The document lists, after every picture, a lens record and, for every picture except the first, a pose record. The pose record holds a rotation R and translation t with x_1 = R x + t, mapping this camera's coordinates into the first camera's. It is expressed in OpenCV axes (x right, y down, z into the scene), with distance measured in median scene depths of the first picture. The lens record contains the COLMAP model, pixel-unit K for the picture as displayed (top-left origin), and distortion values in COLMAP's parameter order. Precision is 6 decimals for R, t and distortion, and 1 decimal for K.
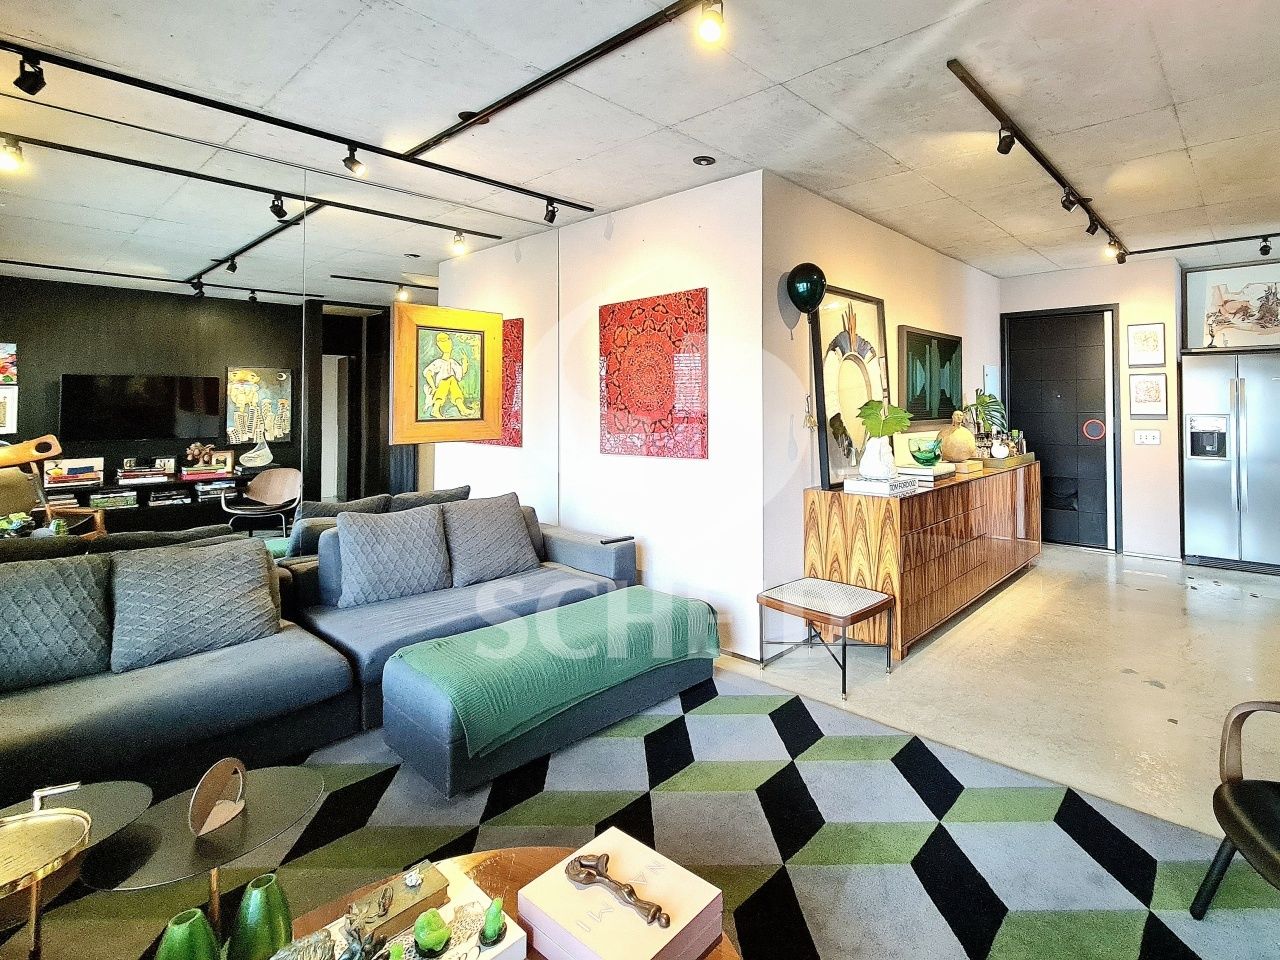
lens RADIAL K [[636.6, 0, 764.0], [0, 636.6, 386.7], [0, 0, 1]] dist [-0.000274, -0.000273]
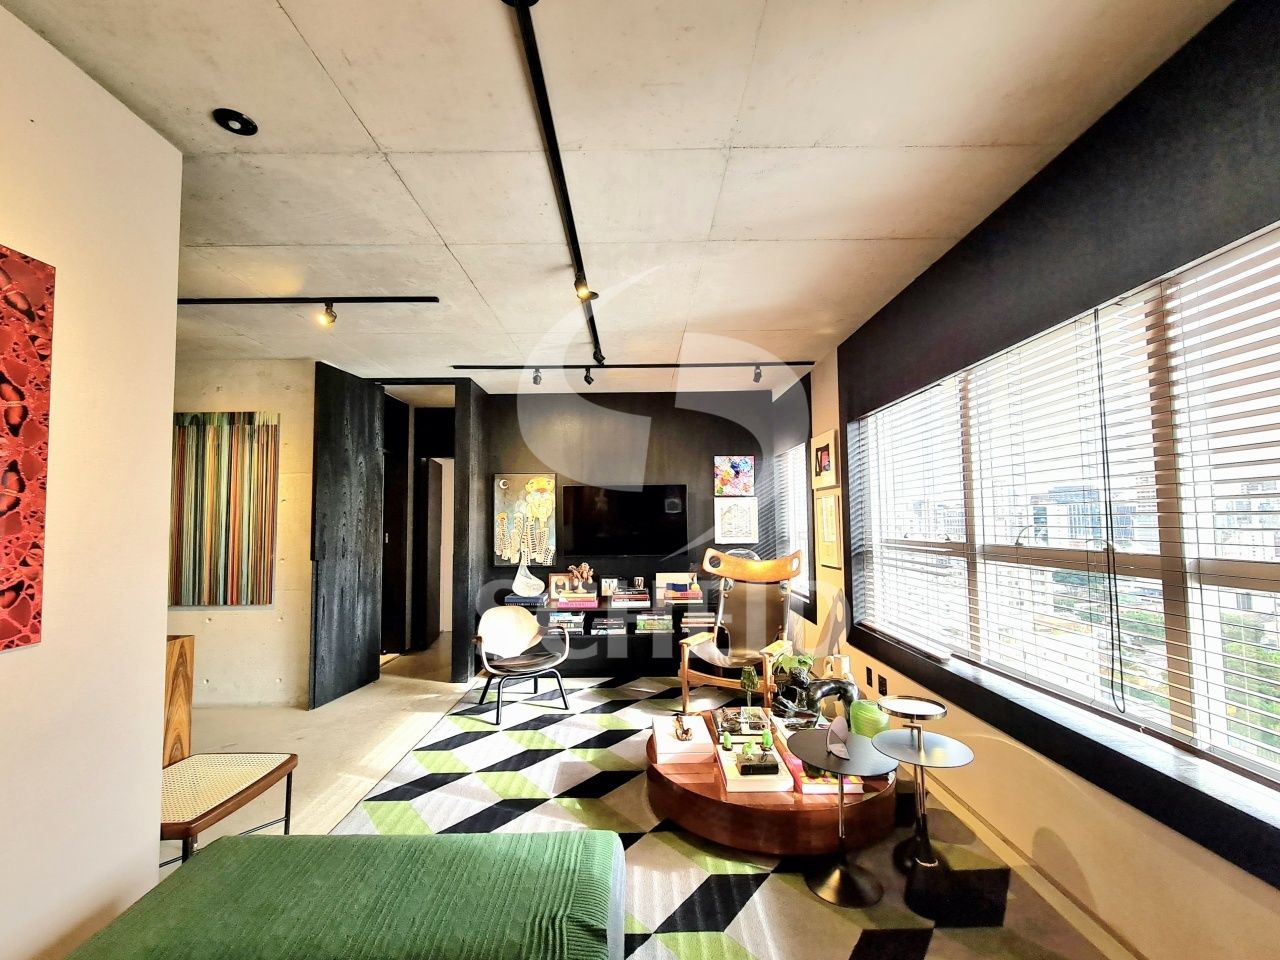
lens RADIAL K [[551.0, 0, 637.9], [0, 551.0, 488.0], [0, 0, 1]] dist [0.004752, -0.004554]
pose [[-0.617379, 0.057301, 0.784576, -0.596436], [-0.005601, 0.996998, -0.077222, 0.028573], [-0.786646, -0.052070, -0.615205, 0.819828]]
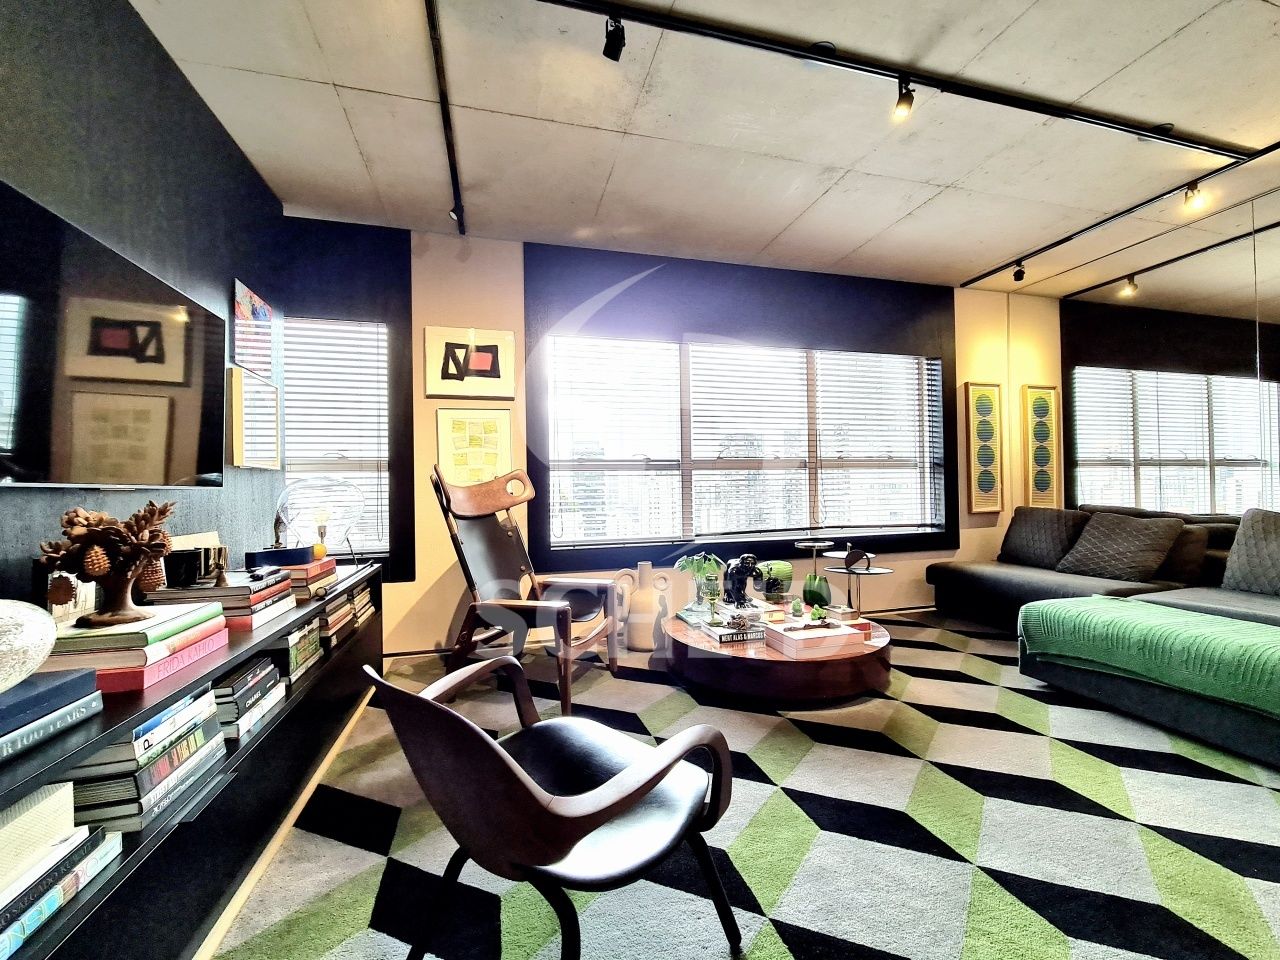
lens RADIAL K [[525.5, 0, 637.8], [0, 525.5, 486.6], [0, 0, 1]] dist [0.002727, -0.004149]
pose [[-0.599498, 0.006541, -0.800349, 0.538308], [0.038570, 0.999041, -0.020725, 0.110370], [0.799446, -0.043294, -0.599175, 0.556347]]
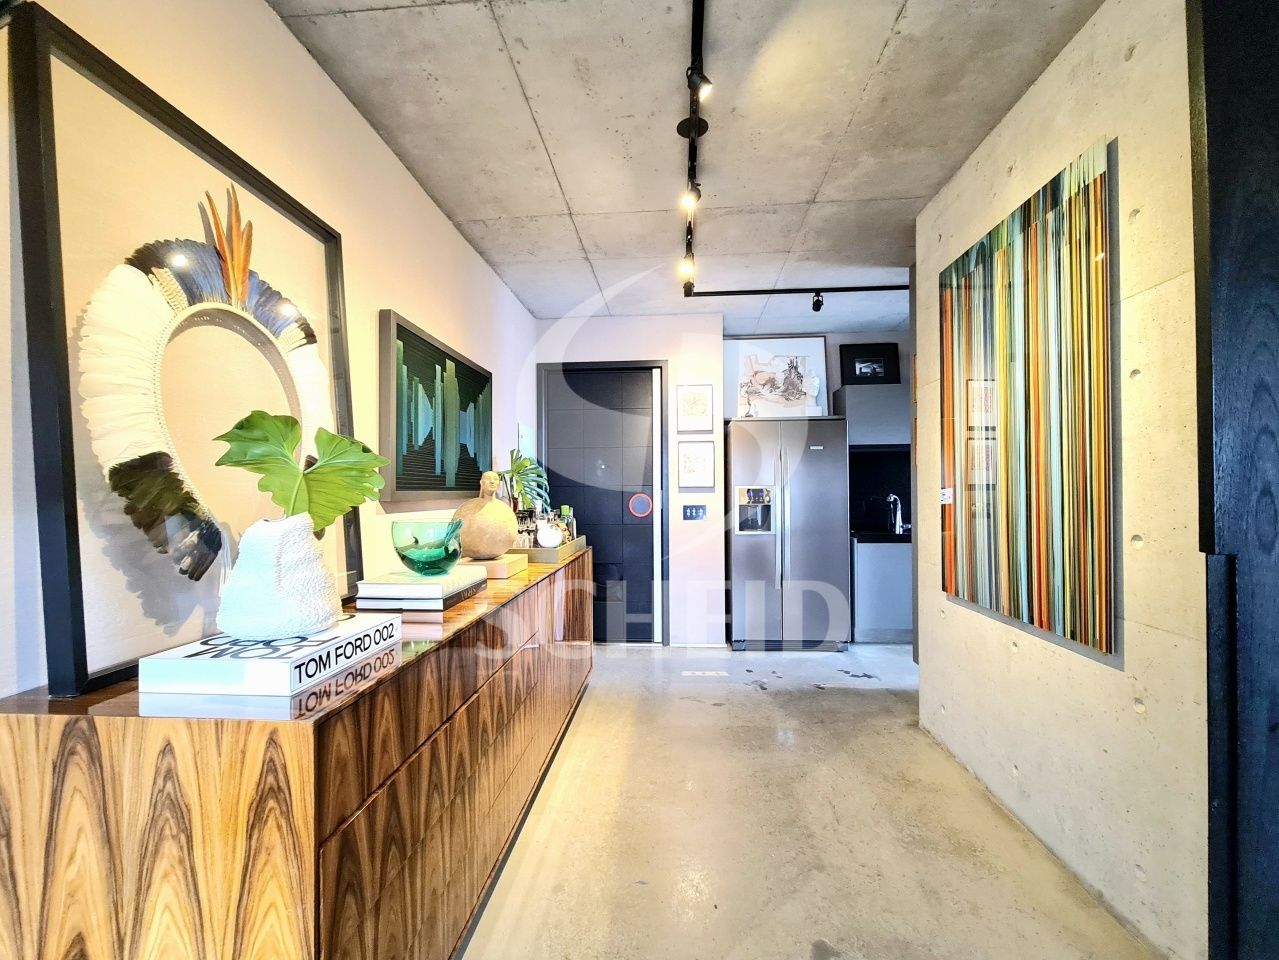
lens RADIAL K [[537.8, 0, 636.9], [0, 537.8, 486.8], [0, 0, 1]] dist [-0.000039, -0.000635]
pose [[0.832530, 0.002651, 0.553973, 0.163706], [-0.009423, 0.999912, 0.009375, 0.052198], [-0.553899, -0.013025, 0.832482, 0.585761]]
